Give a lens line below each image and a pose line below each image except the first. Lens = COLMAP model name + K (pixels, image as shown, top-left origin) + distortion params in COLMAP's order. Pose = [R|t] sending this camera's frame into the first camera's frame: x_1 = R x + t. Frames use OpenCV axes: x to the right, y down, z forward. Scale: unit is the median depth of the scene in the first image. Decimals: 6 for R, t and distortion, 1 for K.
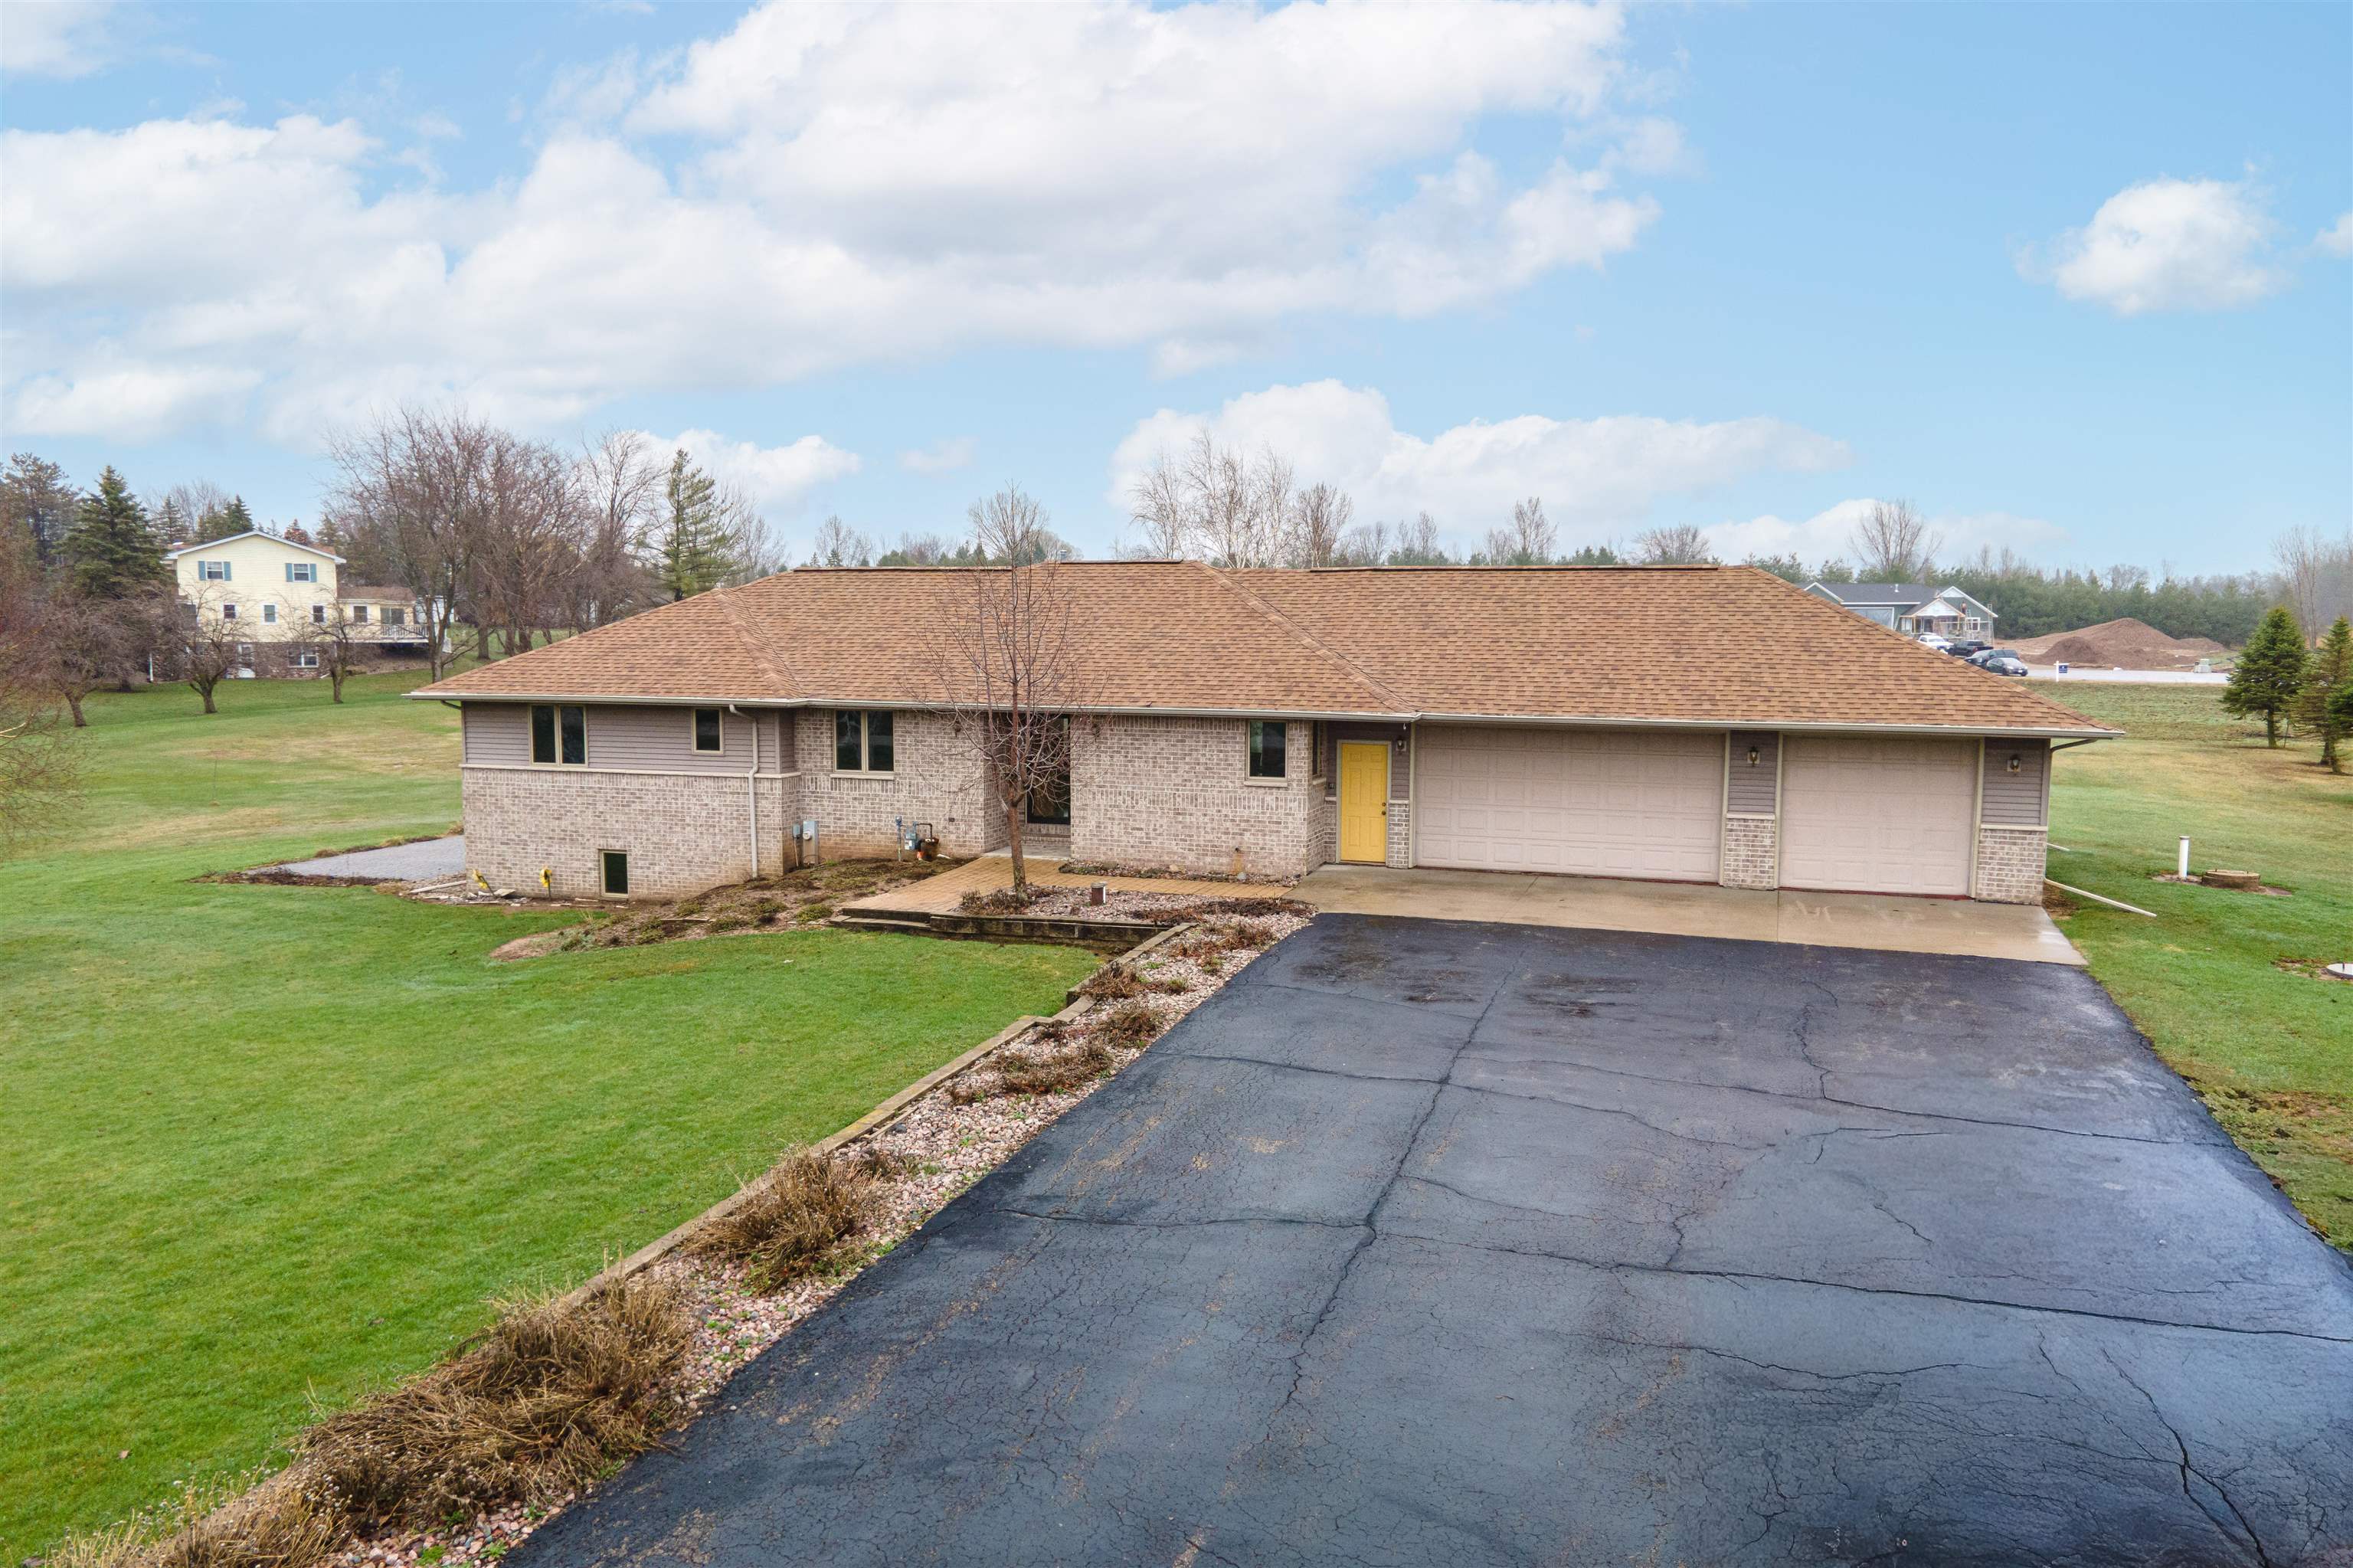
lens RADIAL K [[1710.6, 0, 1176.5], [0, 1710.6, 784.0], [0, 0, 1]] dist [0.042959, 0.004164]
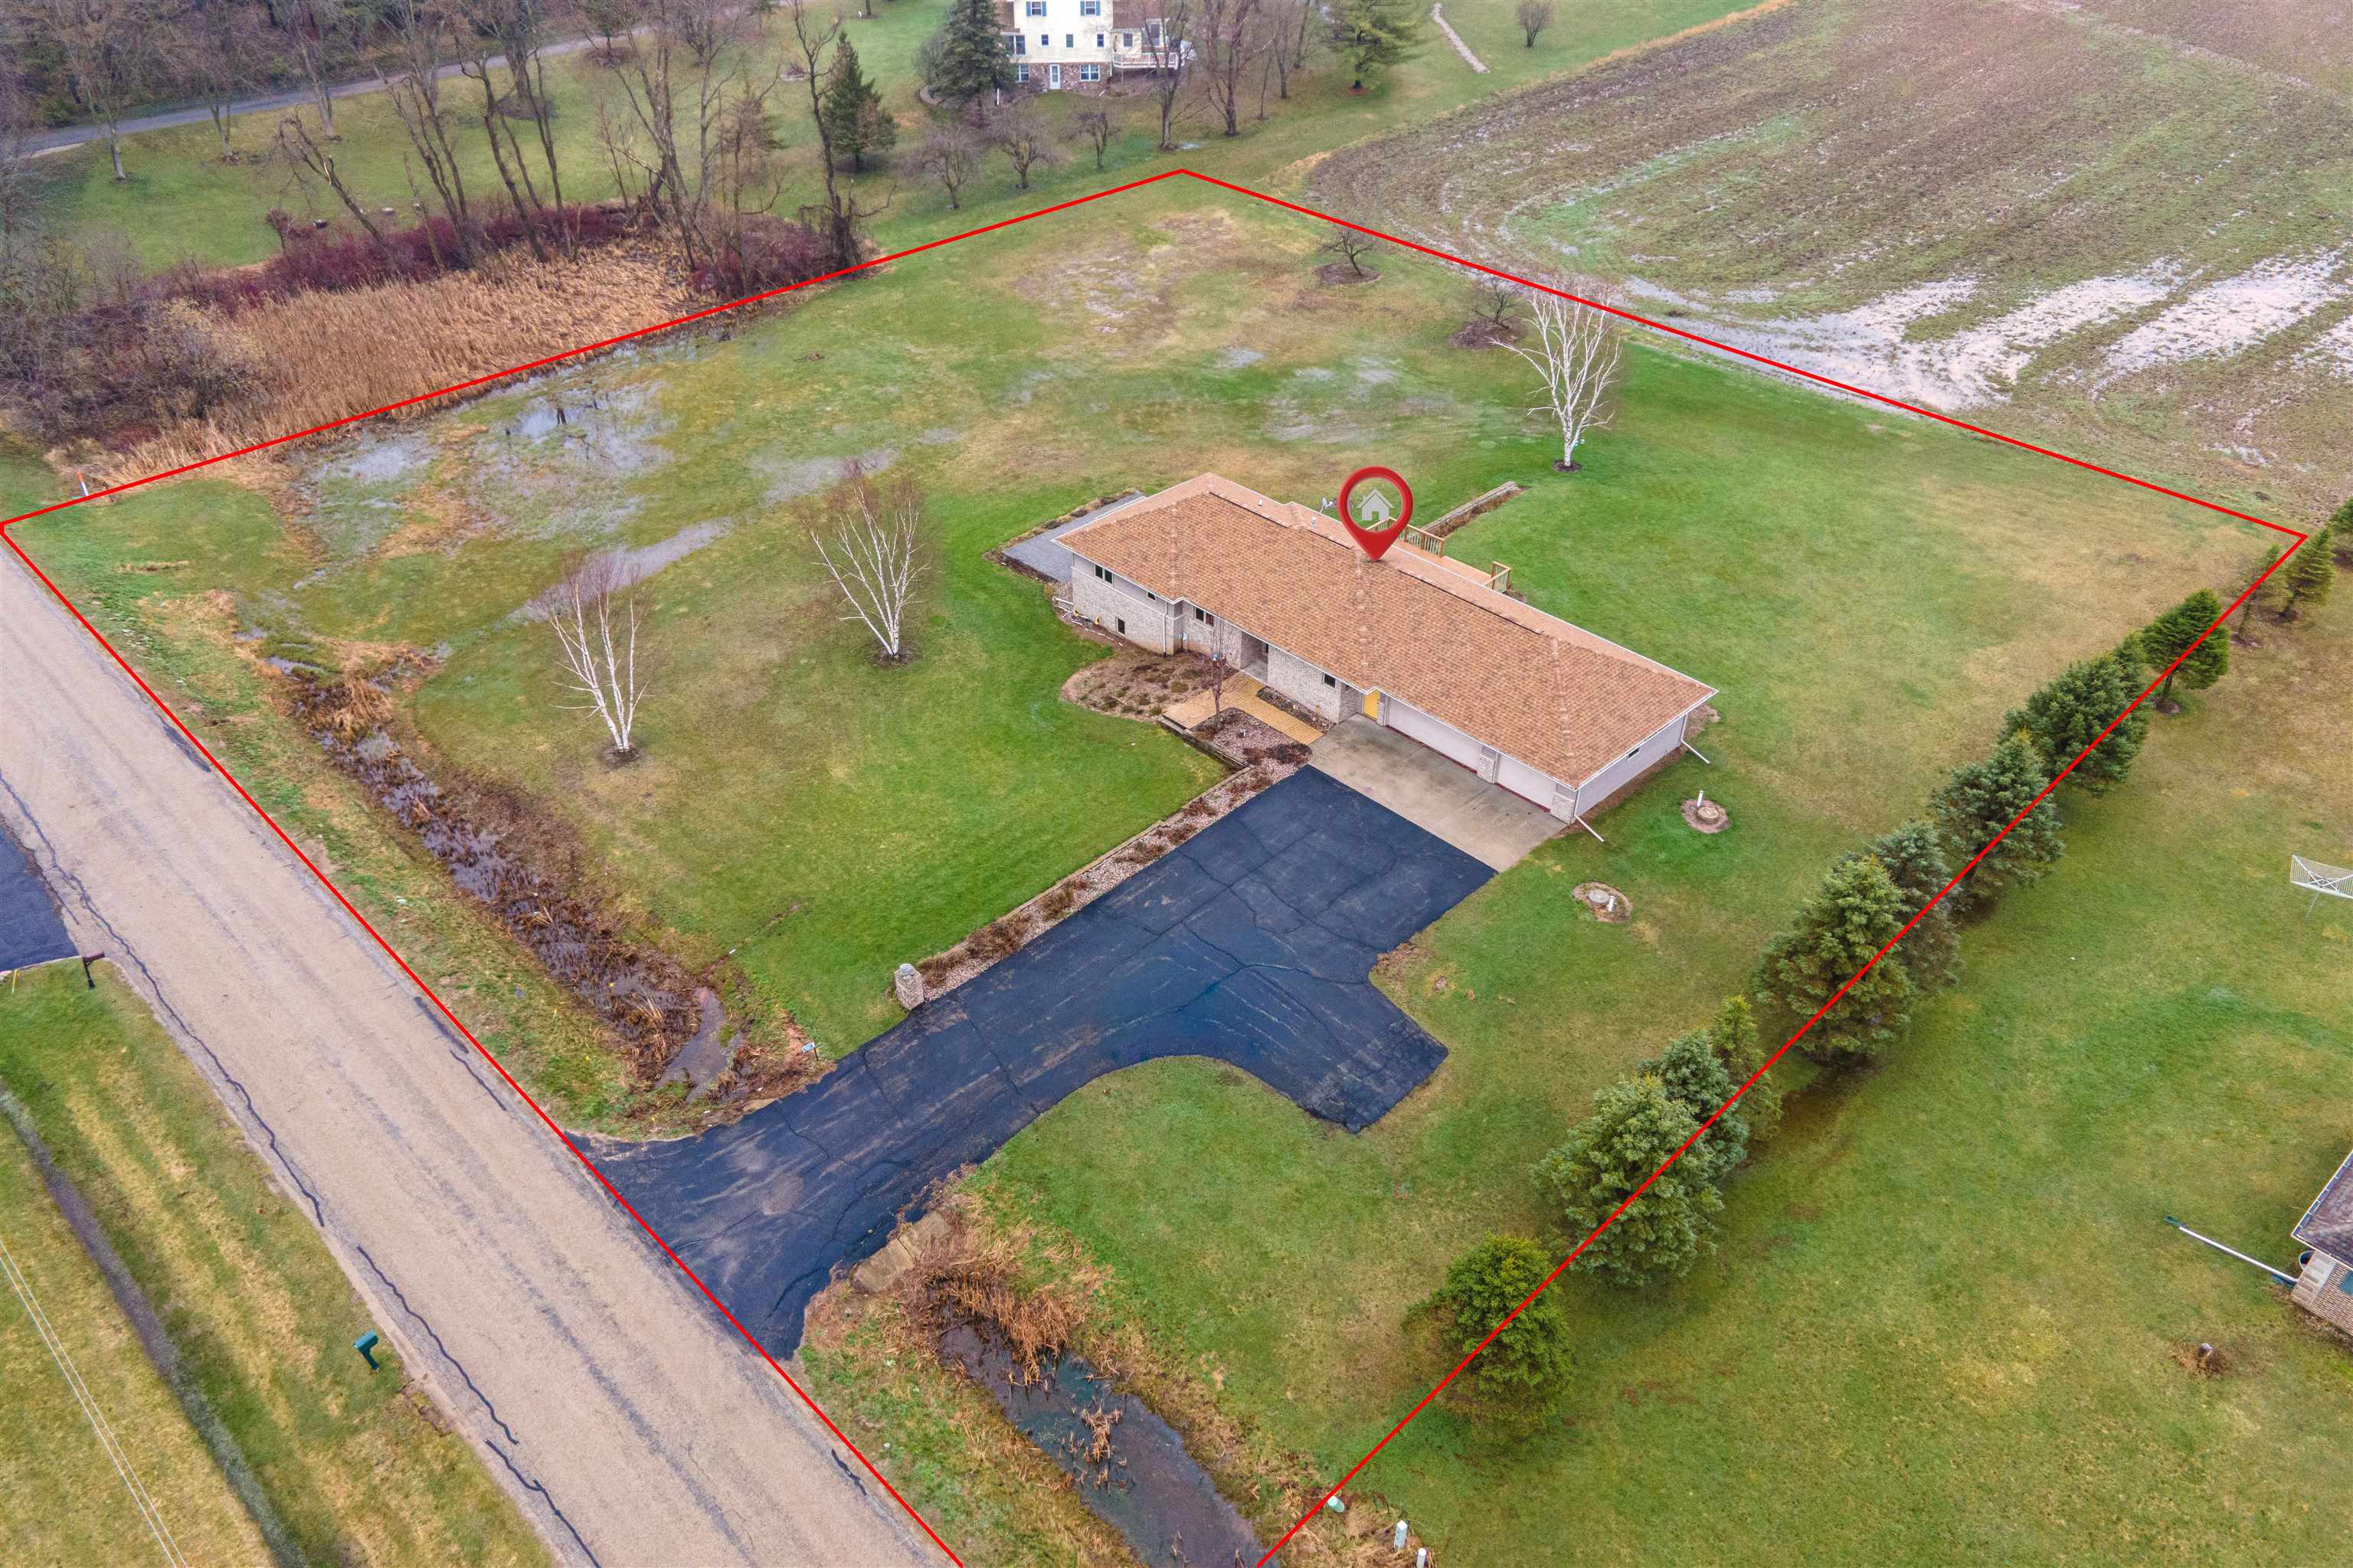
lens RADIAL K [[1710.6, 0, 1176.5], [0, 1710.6, 784.0], [0, 0, 1]] dist [0.042959, 0.004164]
pose [[0.894843, 0.273176, -0.353032, 0.732051], [-0.061156, 0.858444, 0.509248, -1.085101], [0.442173, -0.434107, 0.784879, -1.092303]]
